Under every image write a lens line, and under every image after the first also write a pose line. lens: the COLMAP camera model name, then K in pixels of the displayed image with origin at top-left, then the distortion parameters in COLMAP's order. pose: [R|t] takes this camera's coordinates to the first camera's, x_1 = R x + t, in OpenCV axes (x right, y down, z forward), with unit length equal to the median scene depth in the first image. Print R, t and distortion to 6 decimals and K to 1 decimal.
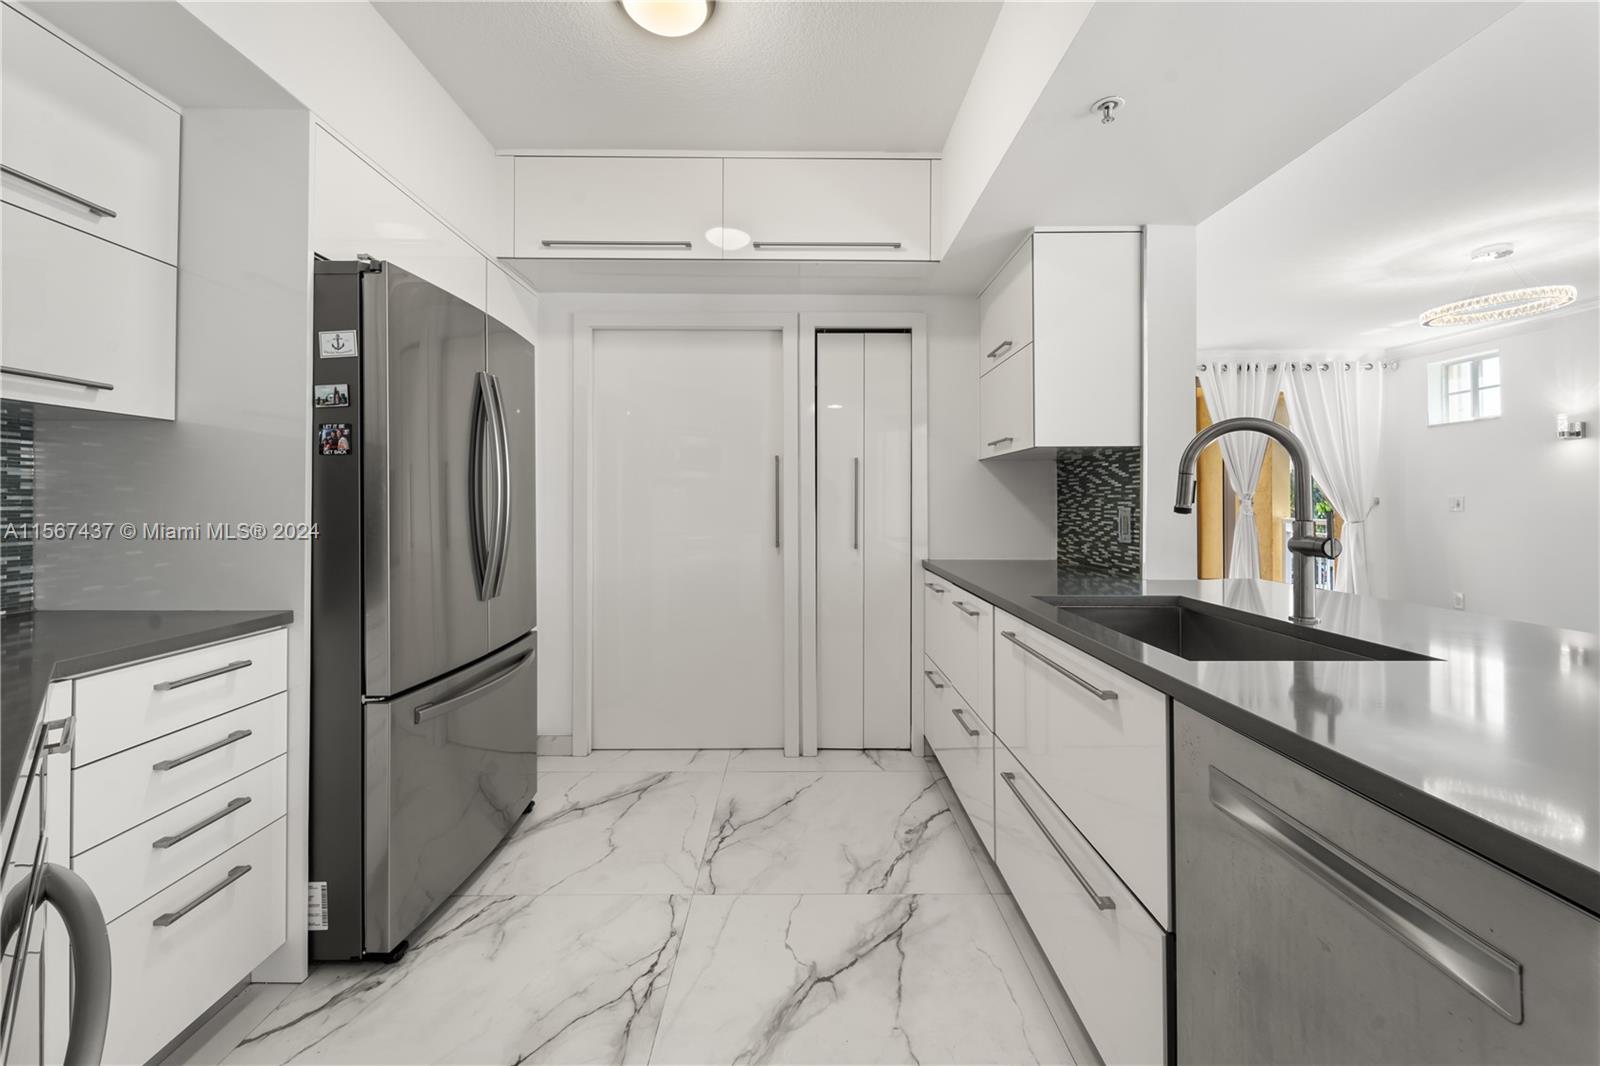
lens RADIAL K [[648.7, 0, 798.2], [0, 648.7, 501.9], [0, 0, 1]] dist [0.004366, -0.002432]
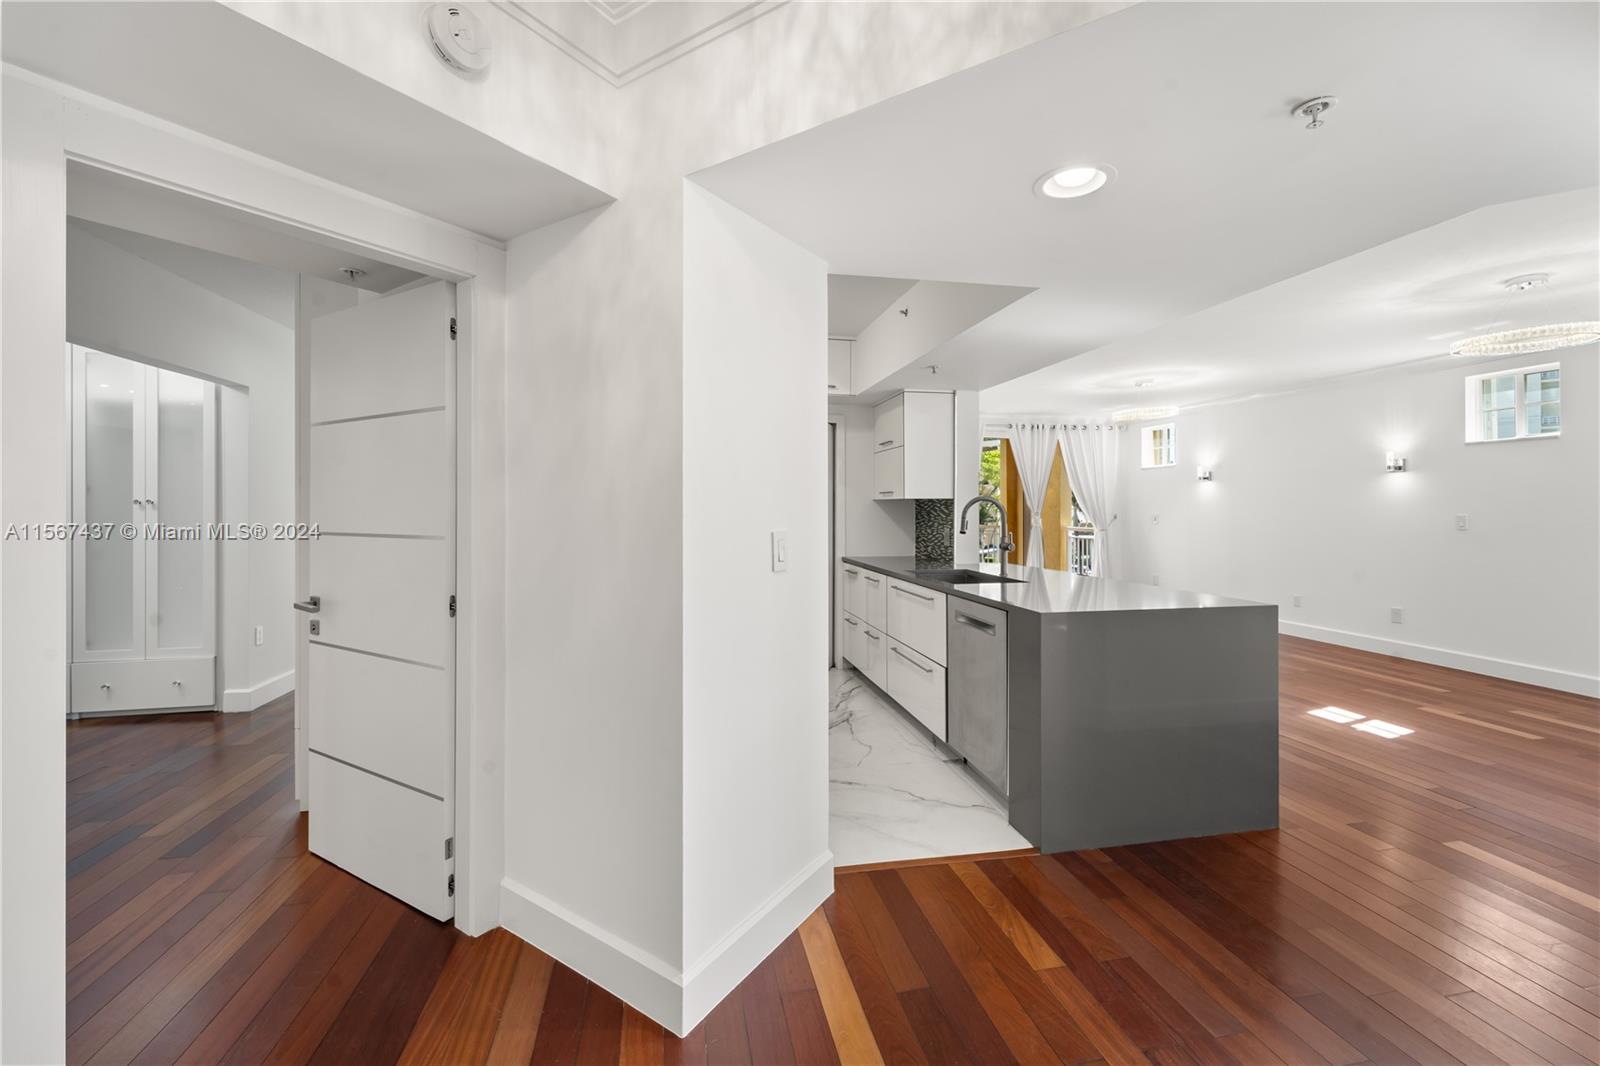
lens RADIAL K [[648.7, 0, 793.6], [0, 648.7, 512.9], [0, 0, 1]] dist [0.004366, -0.002432]
pose [[0.981905, -0.001023, 0.189373, -0.289013], [-0.000738, 0.999957, 0.009226, -0.048682], [-0.189375, -0.009199, 0.981862, -0.743914]]
